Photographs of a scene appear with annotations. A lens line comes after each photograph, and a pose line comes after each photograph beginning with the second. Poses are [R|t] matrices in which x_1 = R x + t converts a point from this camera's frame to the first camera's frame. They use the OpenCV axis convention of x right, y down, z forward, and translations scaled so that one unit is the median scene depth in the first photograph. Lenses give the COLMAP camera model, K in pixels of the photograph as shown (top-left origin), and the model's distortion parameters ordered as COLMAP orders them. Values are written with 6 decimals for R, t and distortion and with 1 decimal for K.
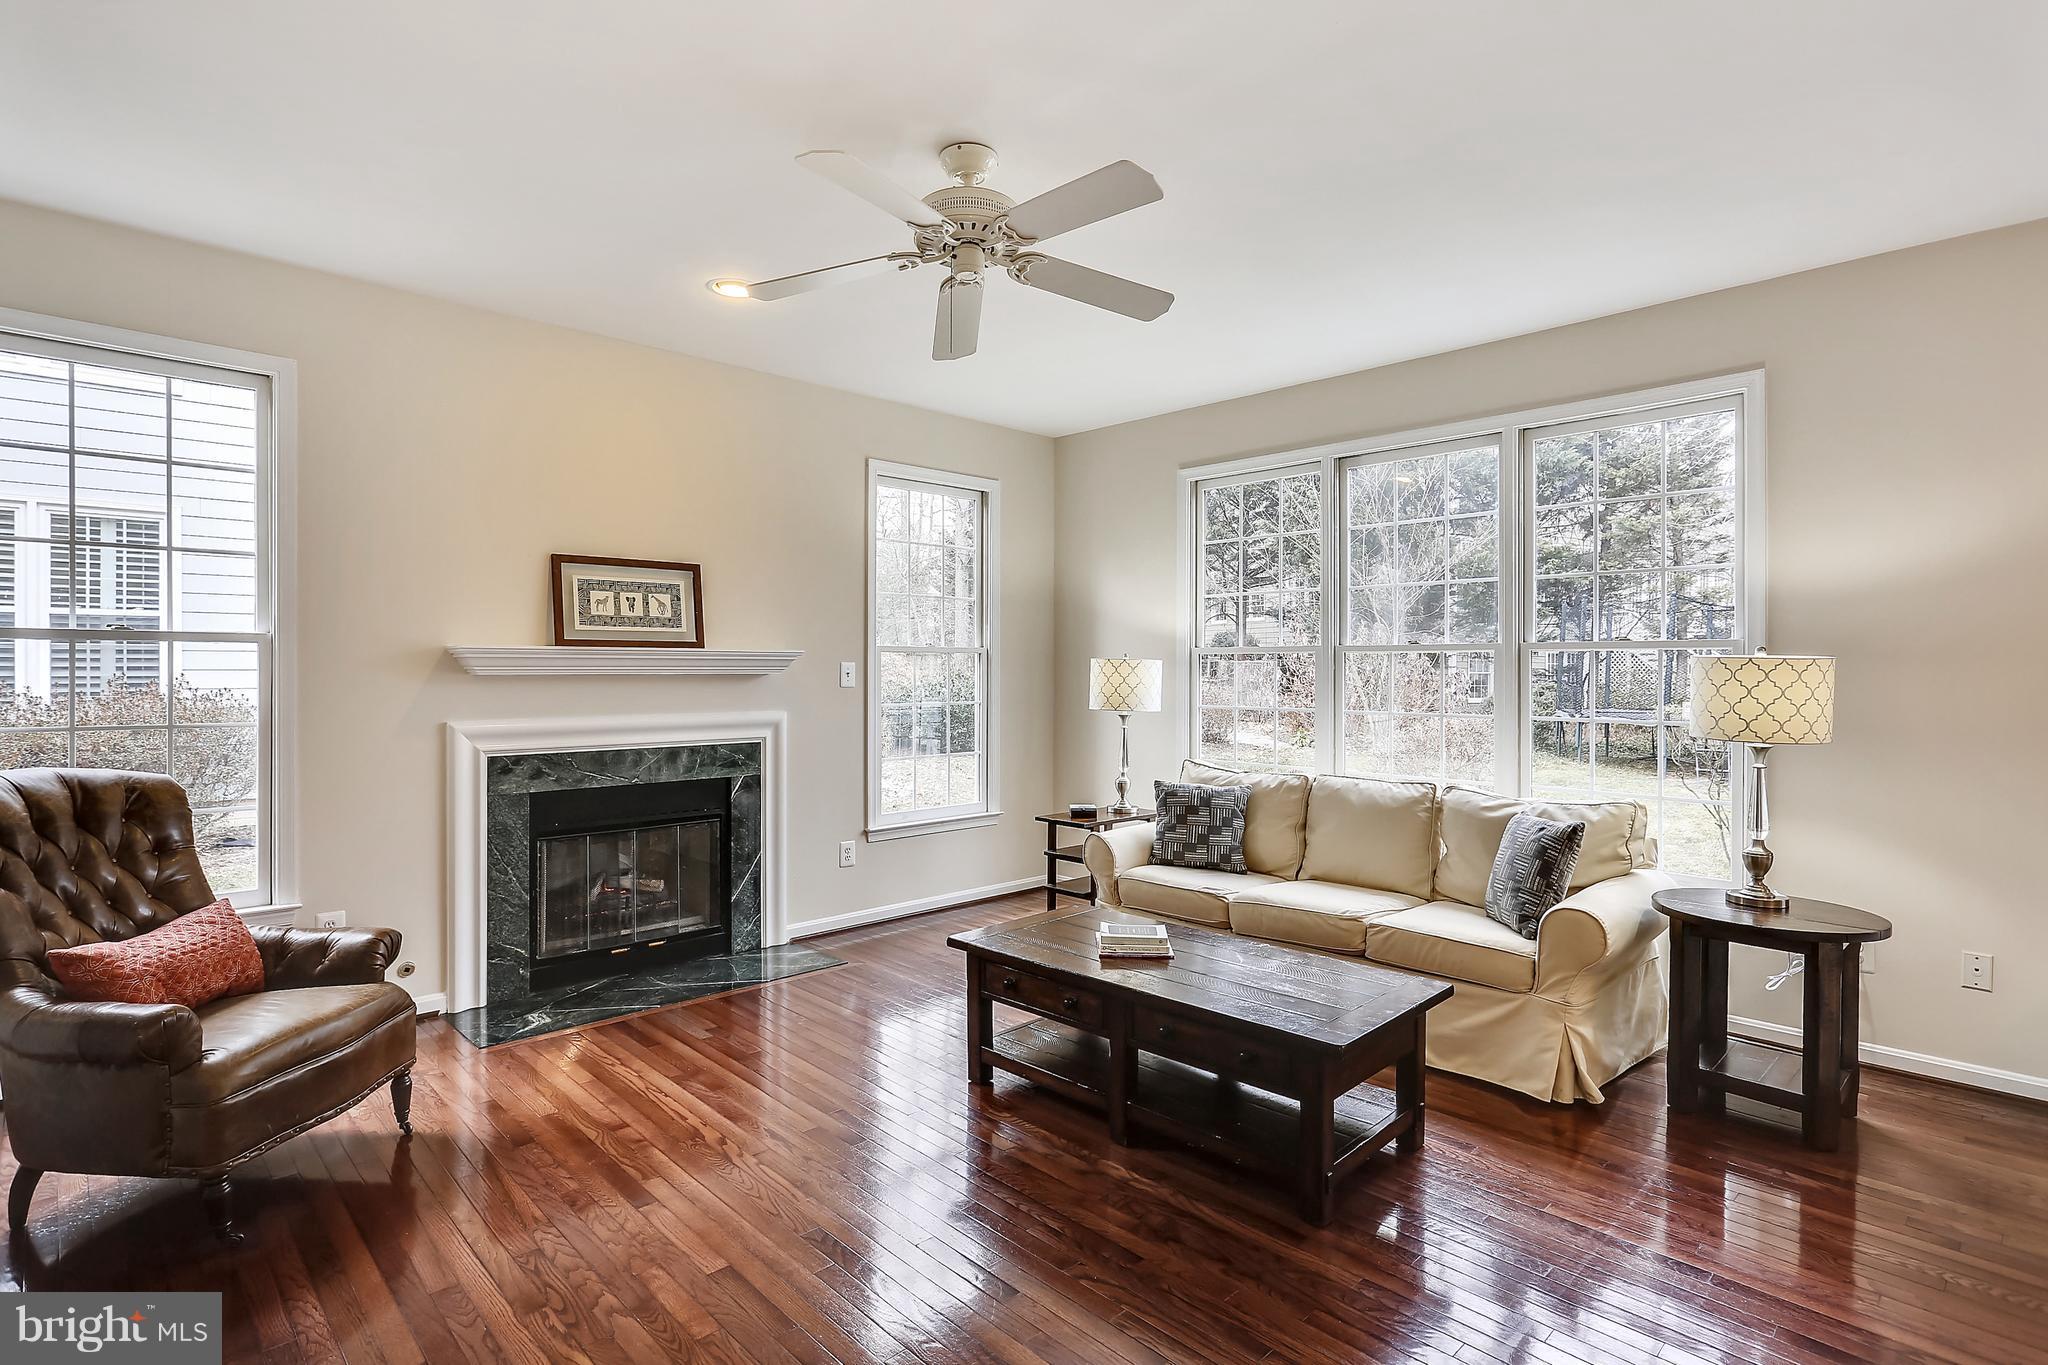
lens RADIAL K [[980.6, 0, 1025.4], [0, 980.6, 677.0], [0, 0, 1]] dist [-0.004434, -0.000834]
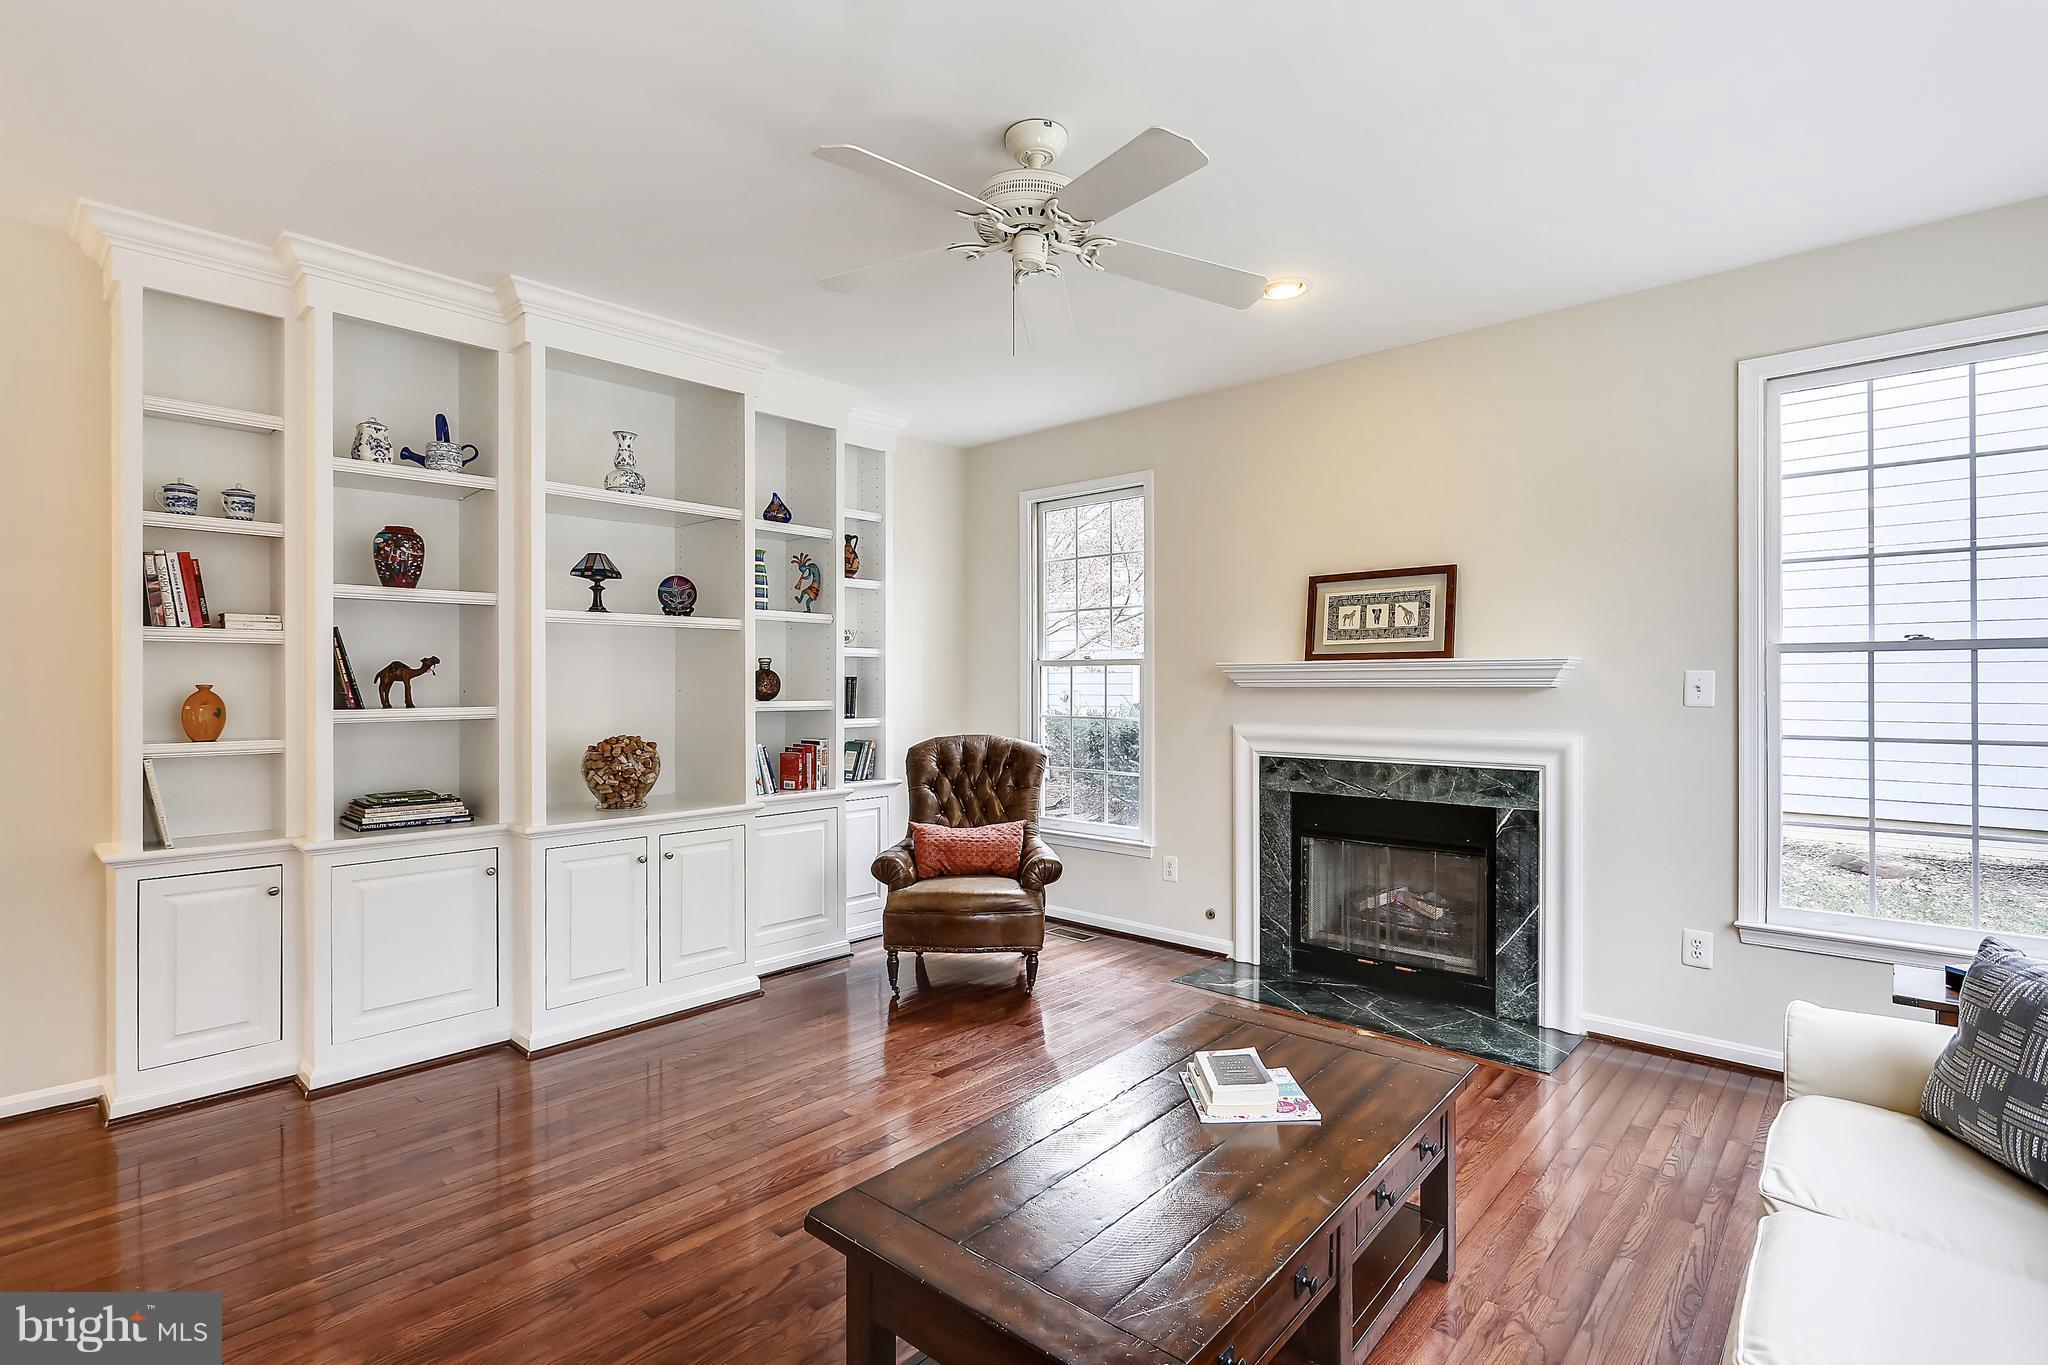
lens RADIAL K [[980.6, 0, 1018.3], [0, 980.6, 679.2], [0, 0, 1]] dist [-0.004434, -0.000834]
pose [[0.078572, 0.000769, -0.996908, 0.552651], [0.000062, 1.000000, 0.000776, -0.011148], [0.996908, -0.000122, 0.078572, 0.555820]]
